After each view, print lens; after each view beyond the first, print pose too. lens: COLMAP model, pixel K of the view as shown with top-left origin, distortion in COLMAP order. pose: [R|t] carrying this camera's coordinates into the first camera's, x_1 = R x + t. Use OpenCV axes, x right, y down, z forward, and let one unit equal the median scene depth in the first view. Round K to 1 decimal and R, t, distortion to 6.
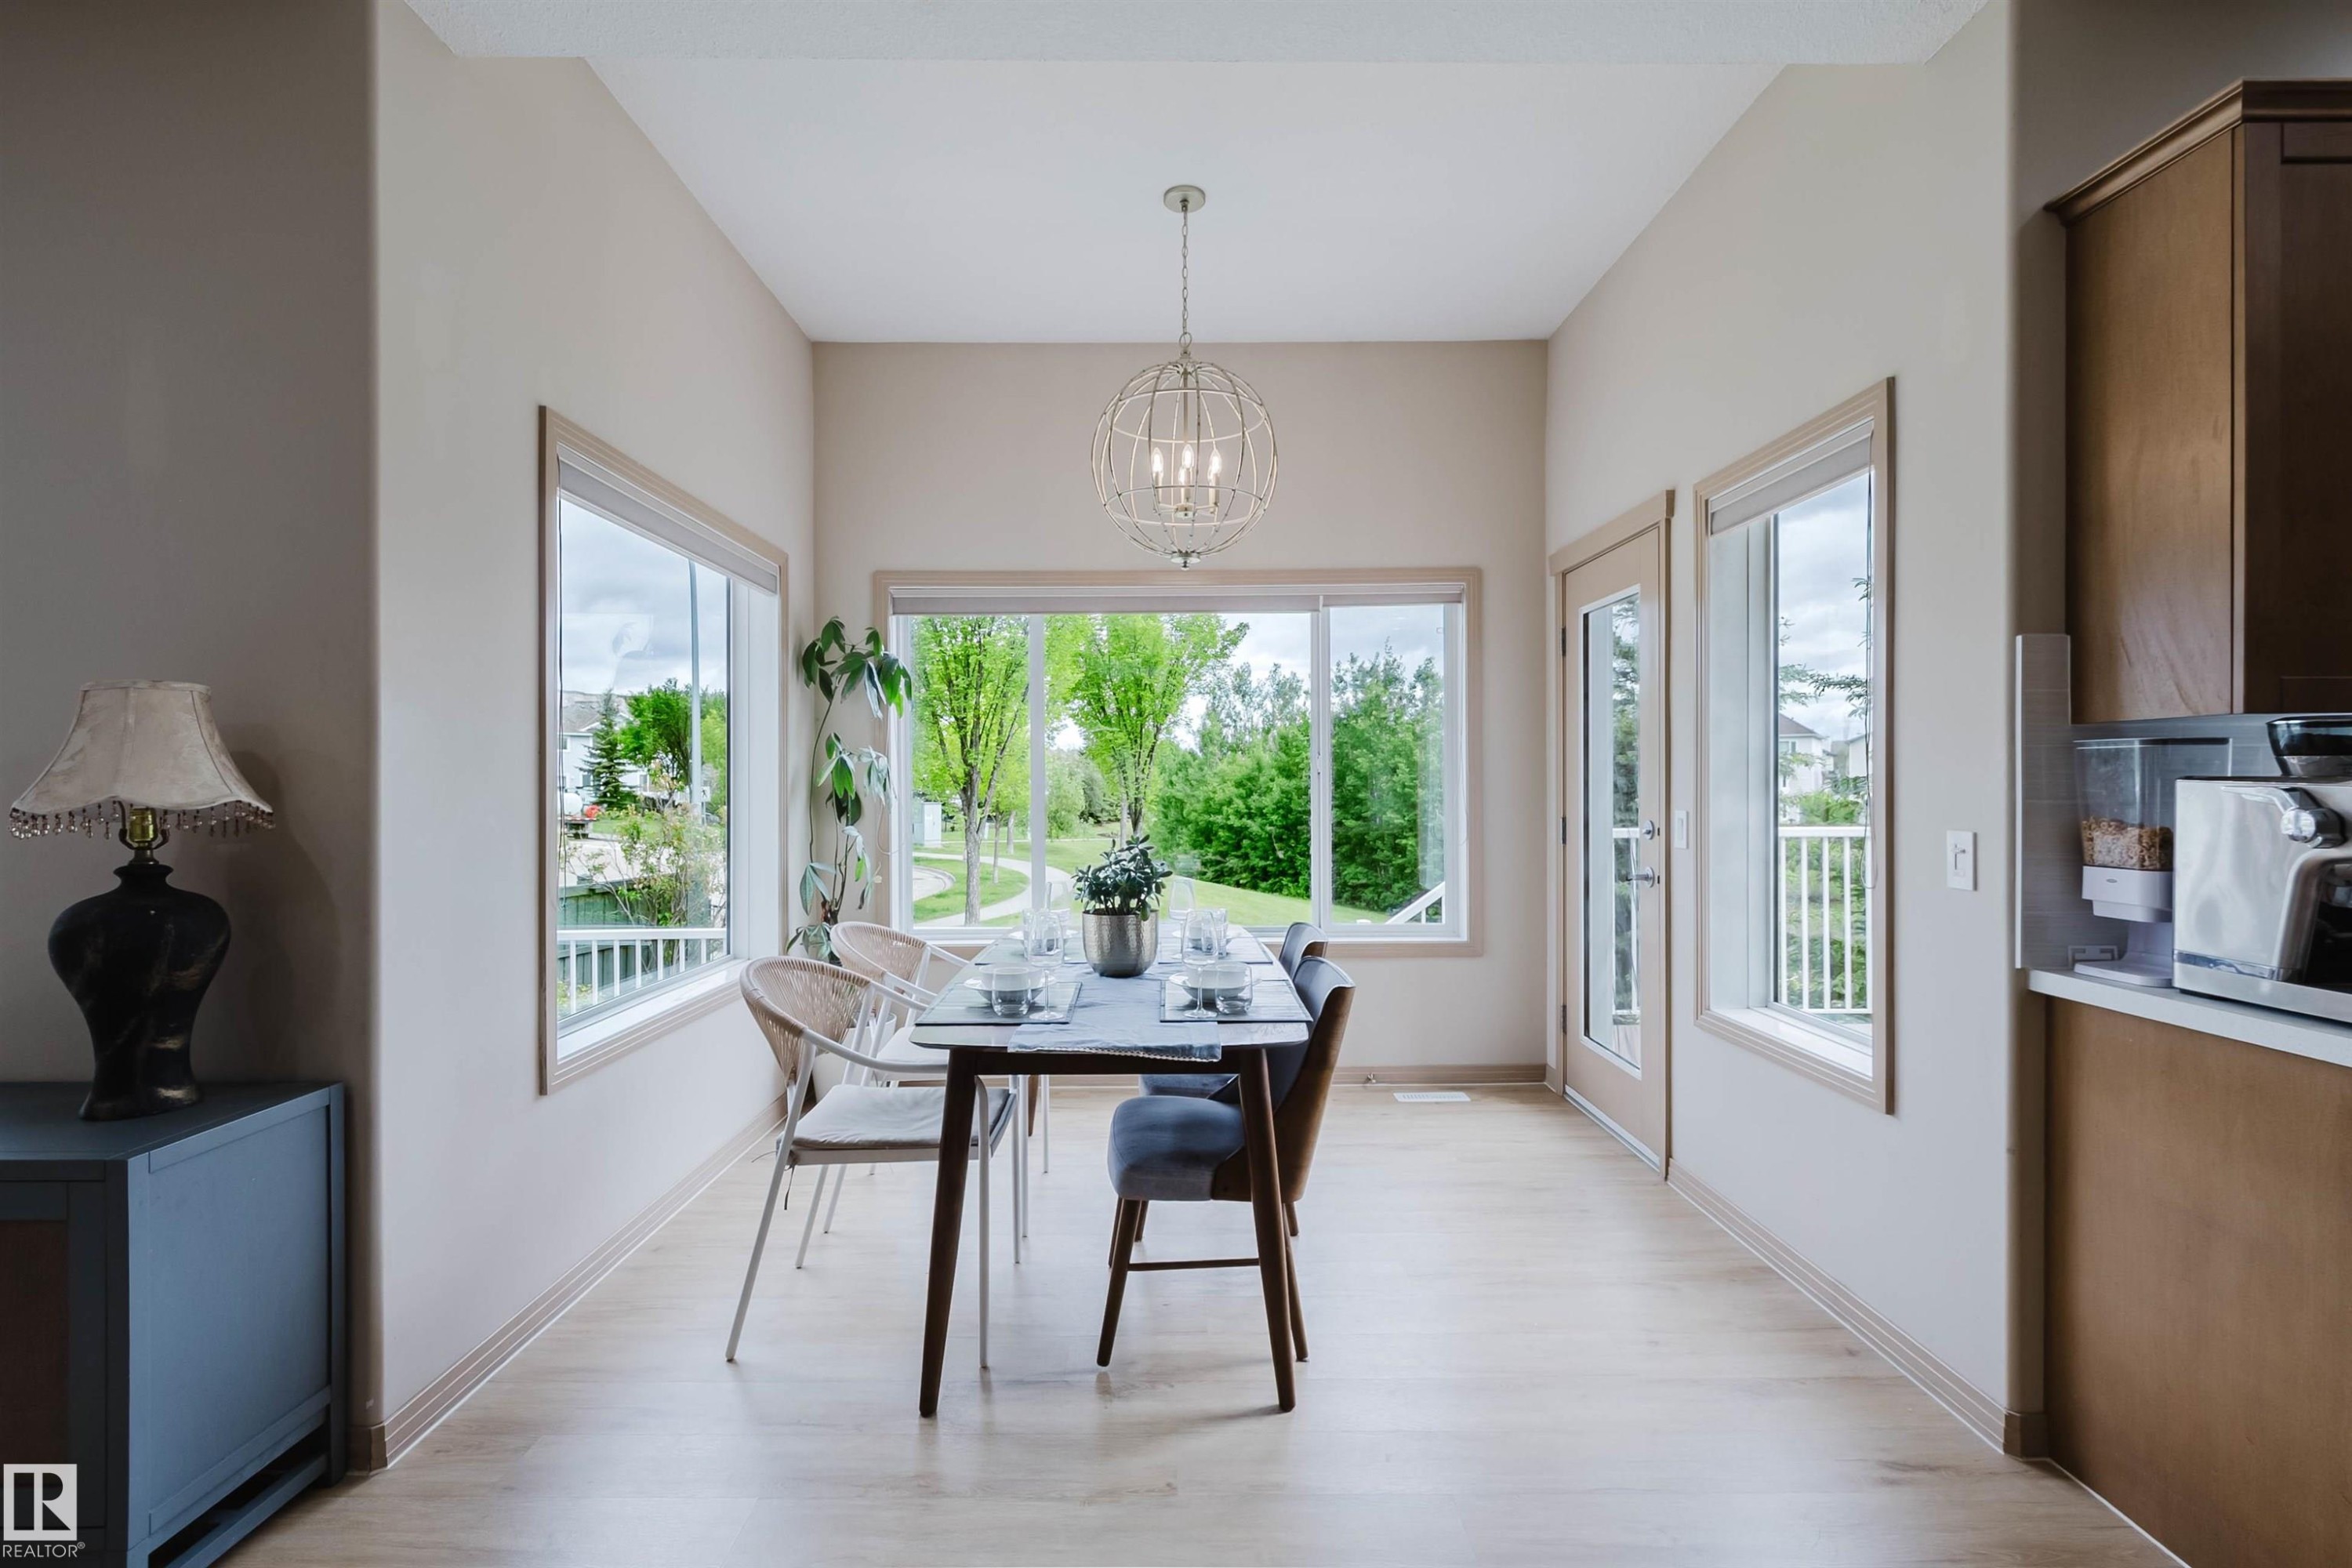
lens RADIAL K [[1060.1, 0, 1176.0], [0, 1060.1, 784.0], [0, 0, 1]] dist [-0.001327, 0.000113]
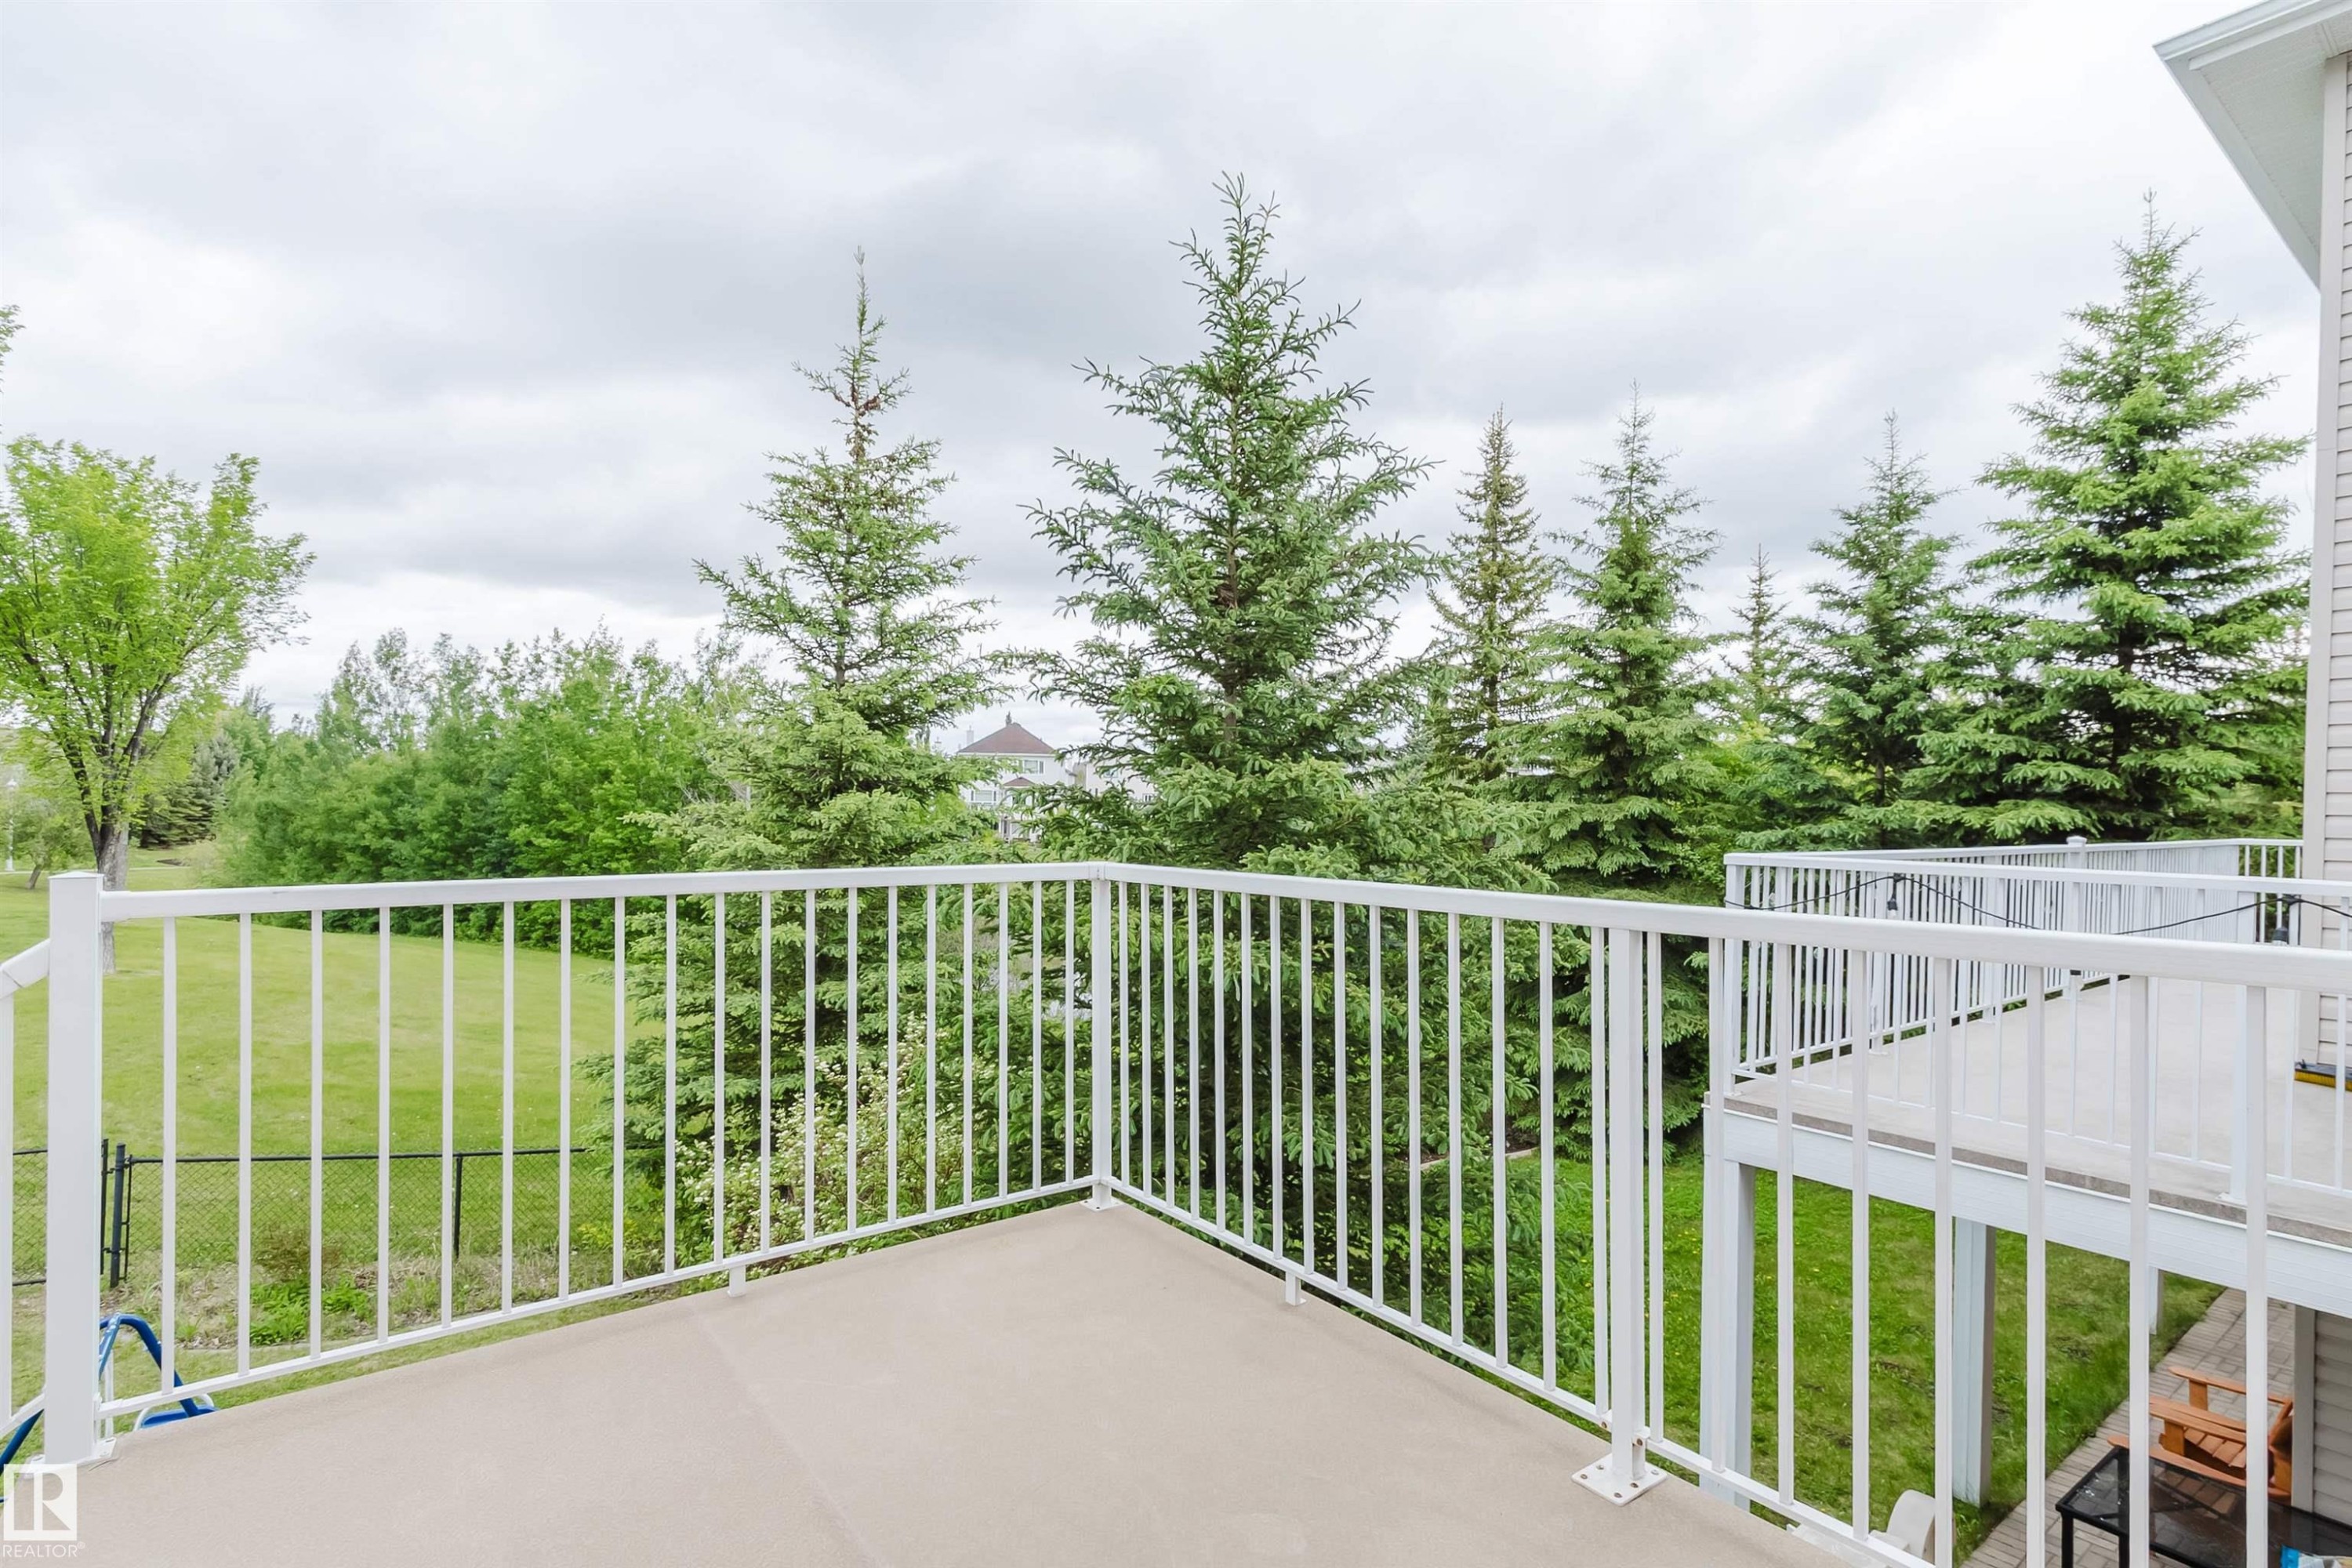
lens RADIAL K [[1130.6, 0, 1169.1], [0, 1130.6, 795.6], [0, 0, 1]] dist [-0.001792, -0.000309]
pose [[0.807221, 0.018104, 0.589972, 0.045860], [-0.016604, 0.999830, -0.007962, 0.001147], [-0.590016, -0.003368, 0.807385, 0.057076]]
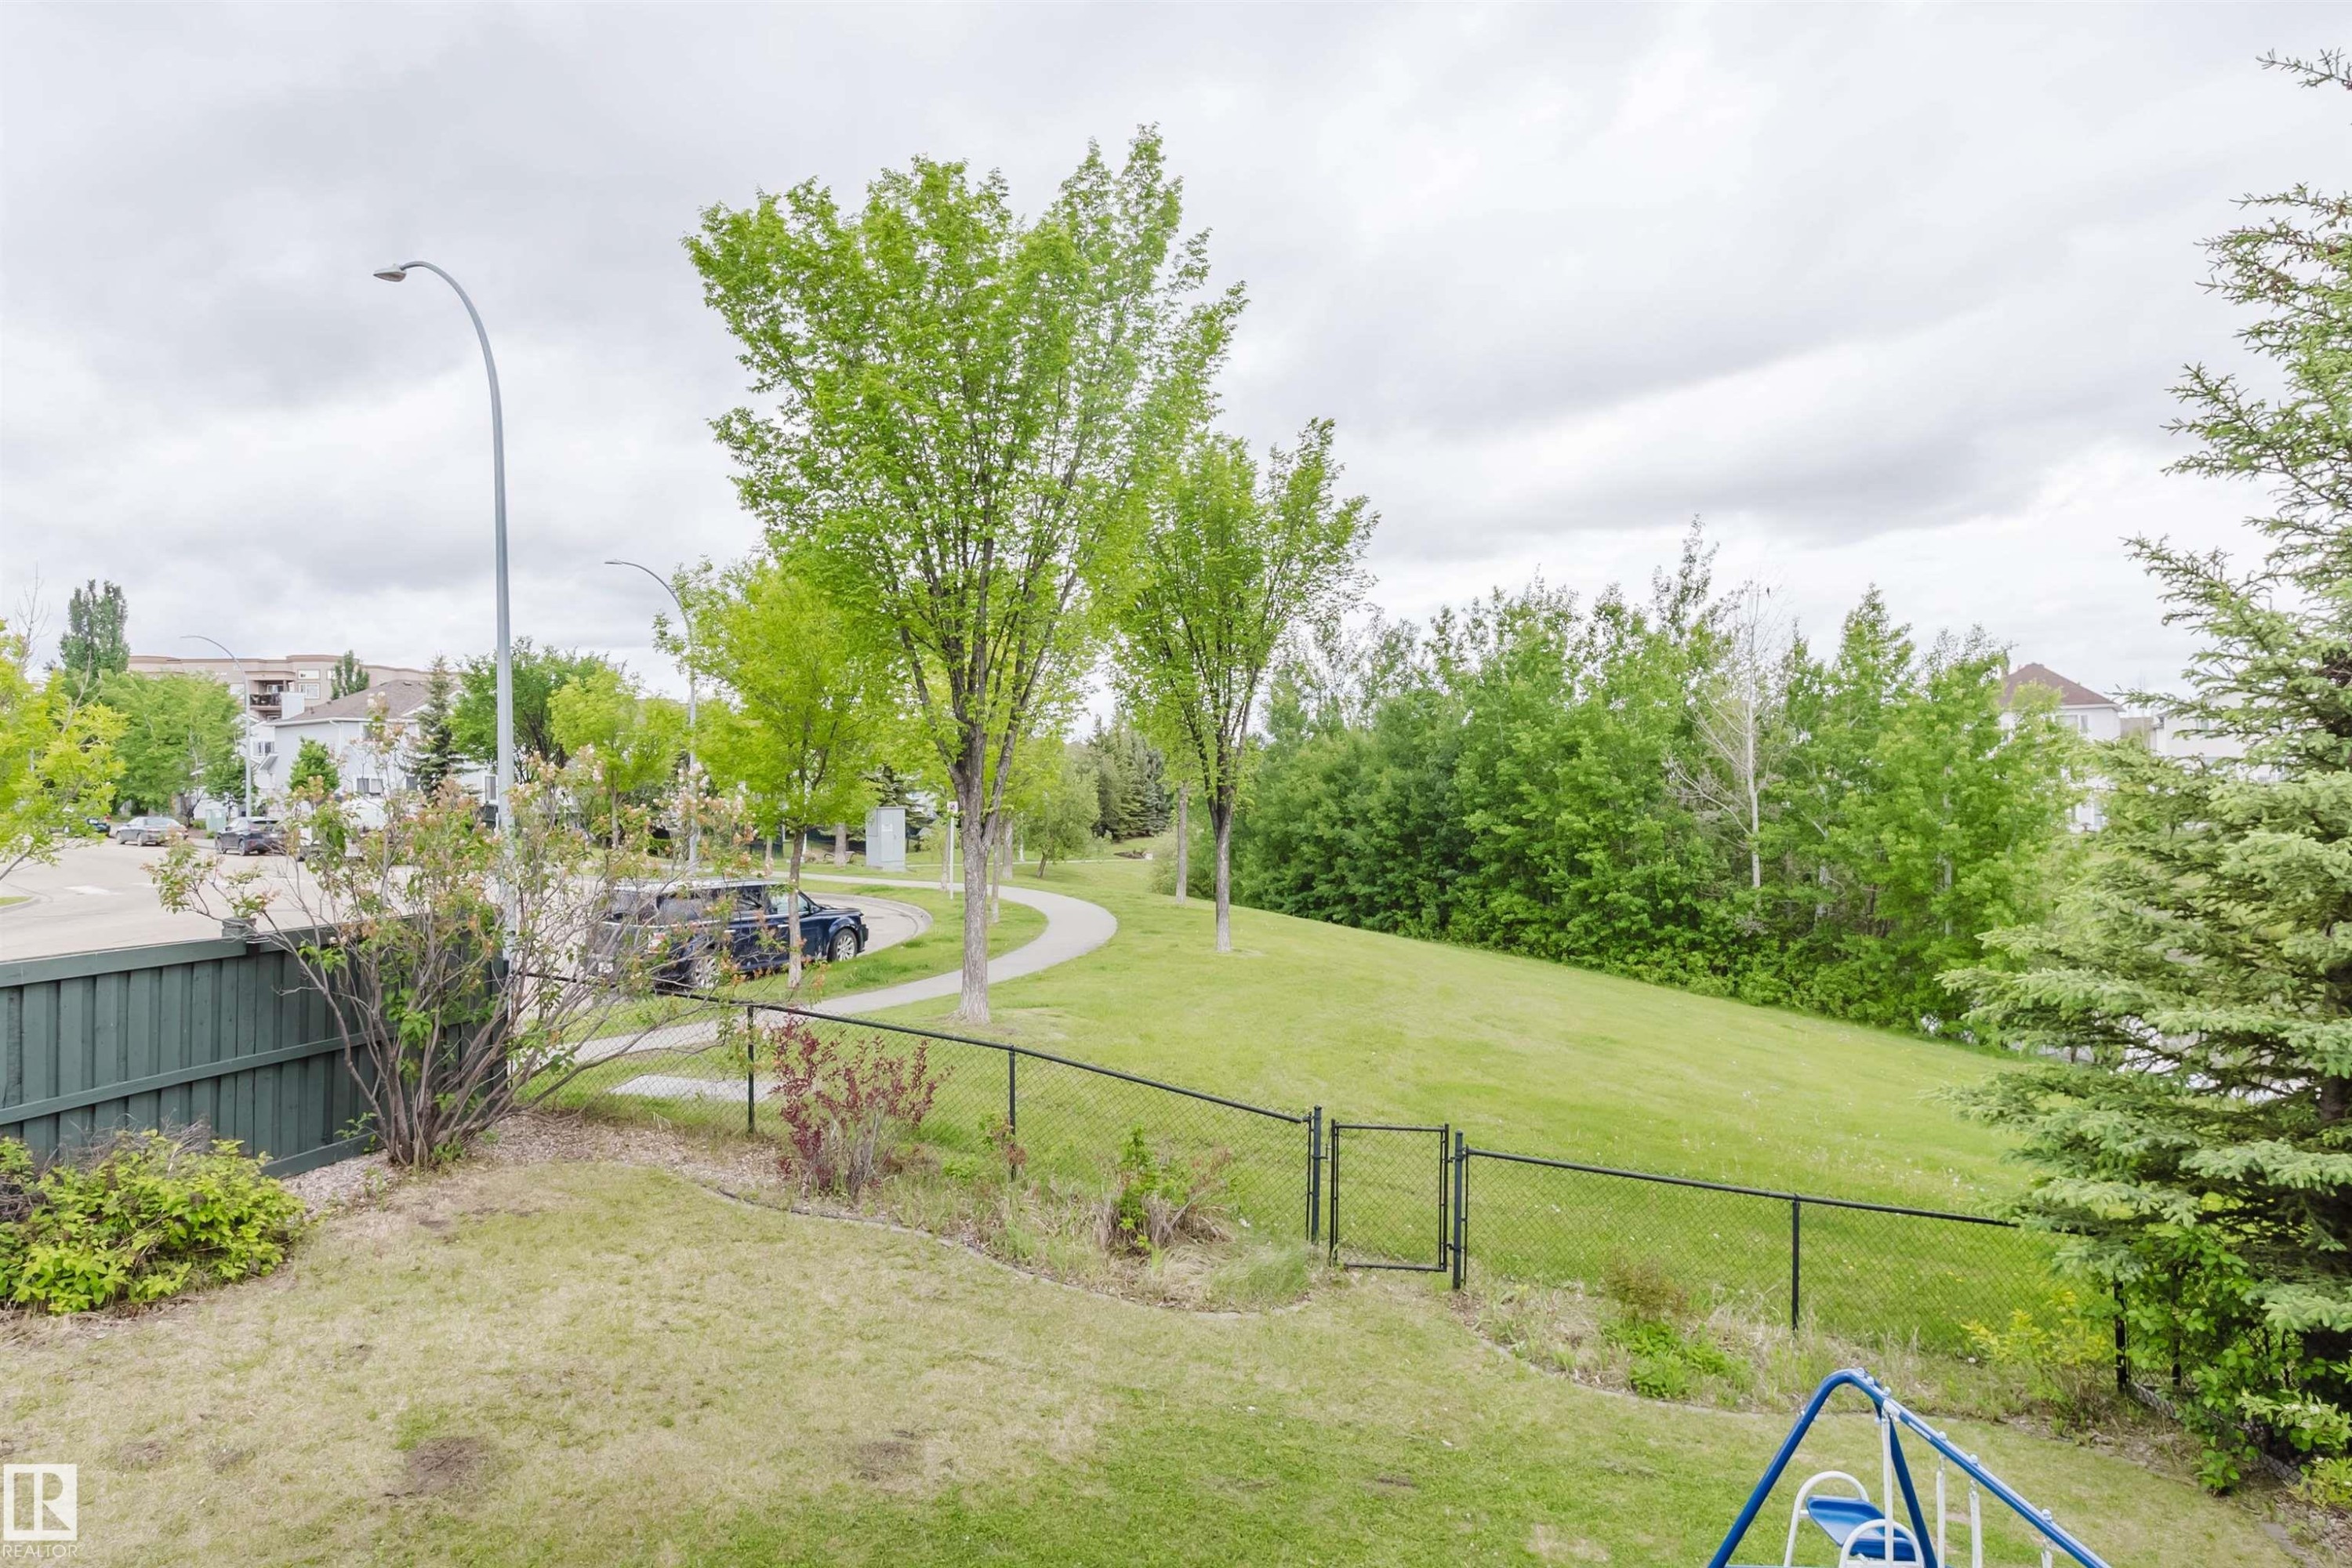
lens RADIAL K [[1384.1, 0, 1176.0], [0, 1384.1, 784.0], [0, 0, 1]] dist [0.003926, -0.001302]
pose [[0.999747, -0.010926, -0.019647, -0.028593], [0.010838, 0.999931, -0.004576, 0.008996], [0.019696, 0.004362, 0.999797, 0.104754]]
